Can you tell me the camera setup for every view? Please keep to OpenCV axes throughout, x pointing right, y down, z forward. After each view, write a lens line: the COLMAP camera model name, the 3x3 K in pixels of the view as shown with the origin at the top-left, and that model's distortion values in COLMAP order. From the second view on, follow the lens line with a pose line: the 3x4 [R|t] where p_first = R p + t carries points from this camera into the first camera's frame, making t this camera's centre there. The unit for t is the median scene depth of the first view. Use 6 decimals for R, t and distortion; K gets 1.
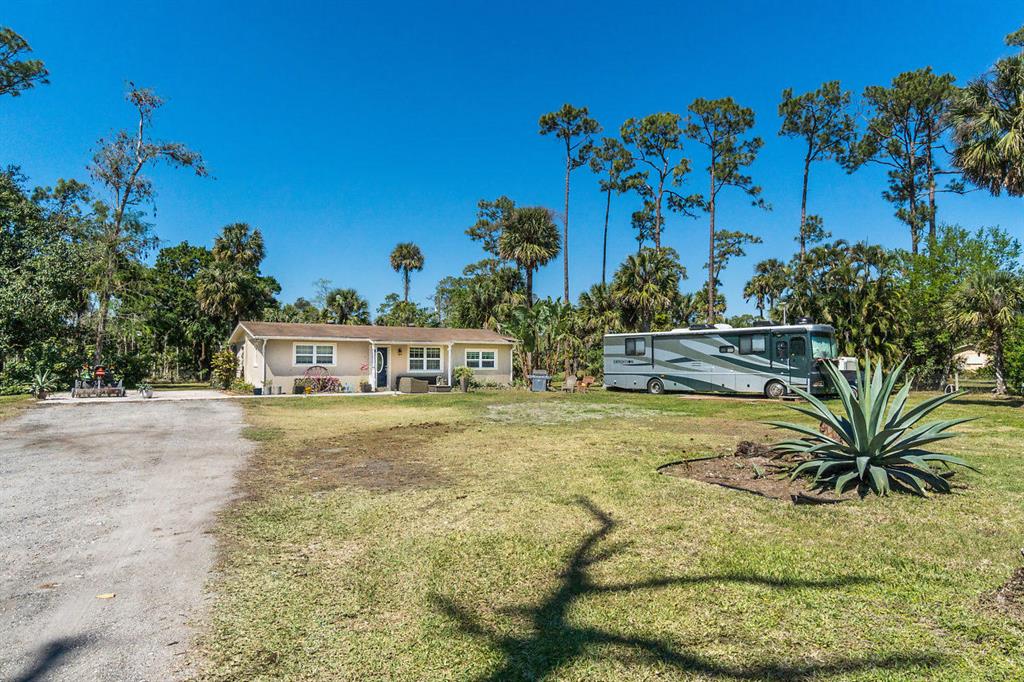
lens RADIAL K [[633.7, 0, 508.7], [0, 633.7, 328.6], [0, 0, 1]] dist [0.006458, 0.001188]
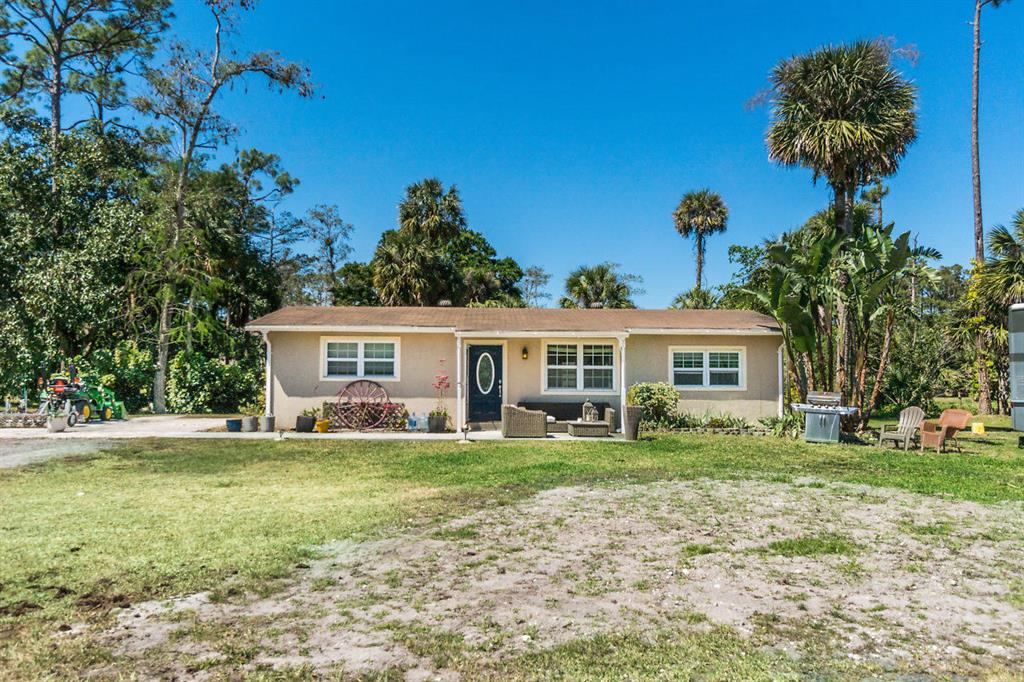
lens RADIAL K [[790.2, 0, 512.0], [0, 790.2, 341.0], [0, 0, 1]] dist [-0.000140, -0.000706]
pose [[0.871029, -0.020854, -0.490789, 0.120559], [0.022809, 0.999738, -0.002000, 0.025820], [0.490702, -0.009453, 0.871276, 0.410345]]
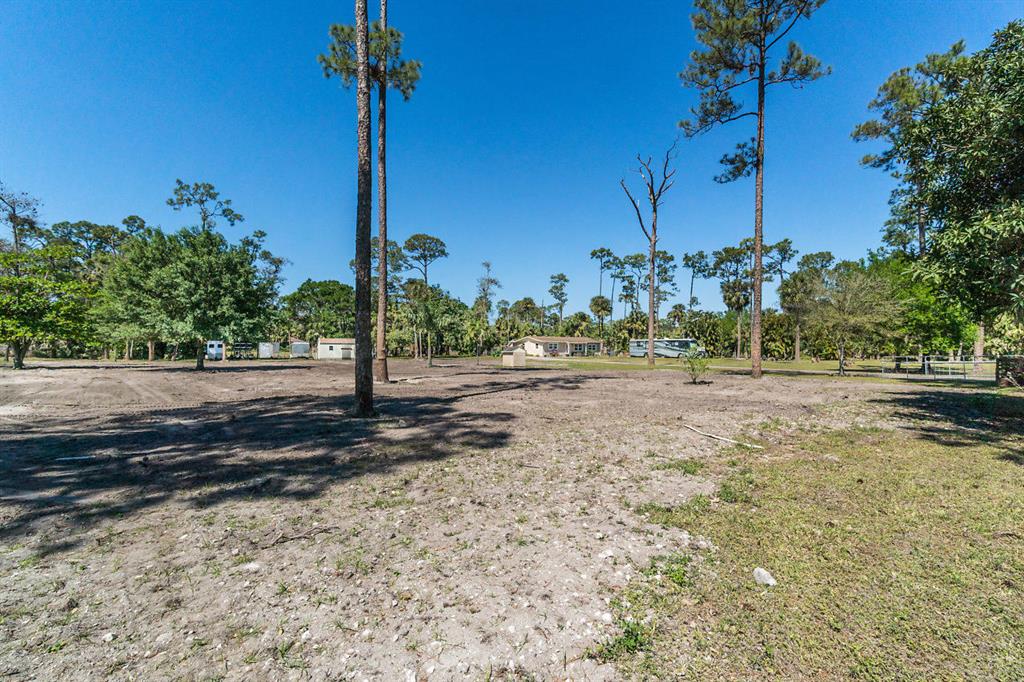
lens RADIAL K [[451.7, 0, 507.8], [0, 451.7, 325.0], [0, 0, 1]] dist [0.000394, 0.000125]
pose [[0.999435, 0.006351, 0.033011, -0.556572], [-0.006638, 0.999941, 0.008587, -0.083812], [-0.032954, -0.008801, 0.999418, -1.314661]]
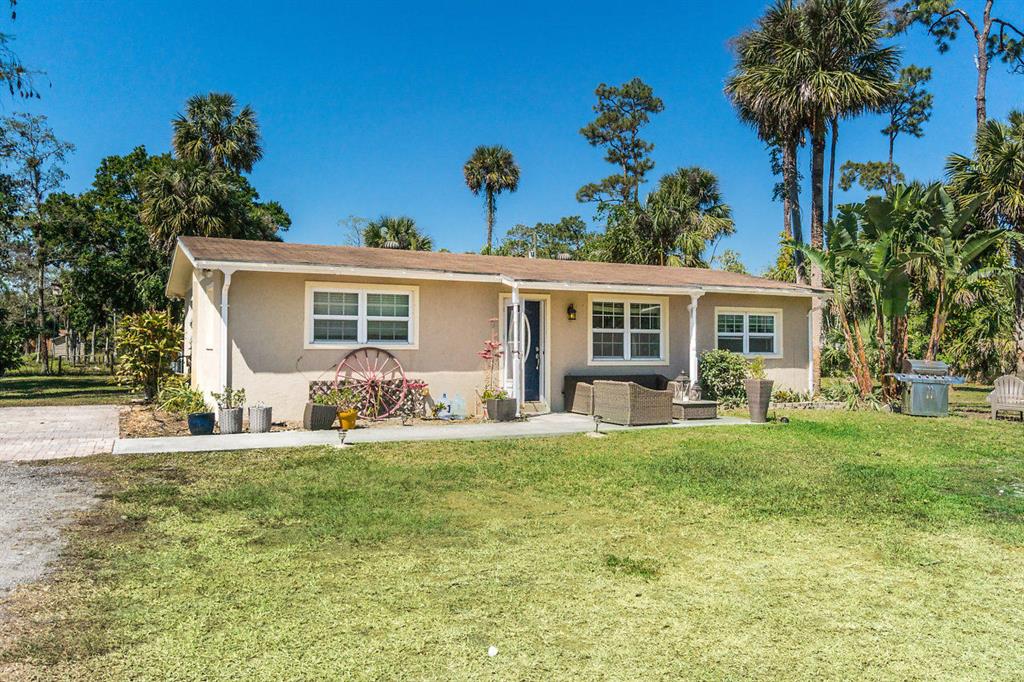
lens RADIAL K [[785.5, 0, 509.6], [0, 785.5, 307.6], [0, 0, 1]] dist [0.001329, 0.003748]
pose [[0.996749, 0.000450, -0.080568, -0.157816], [0.000186, 0.999969, 0.007887, 0.027618], [0.080569, -0.007876, 0.996718, 0.472628]]
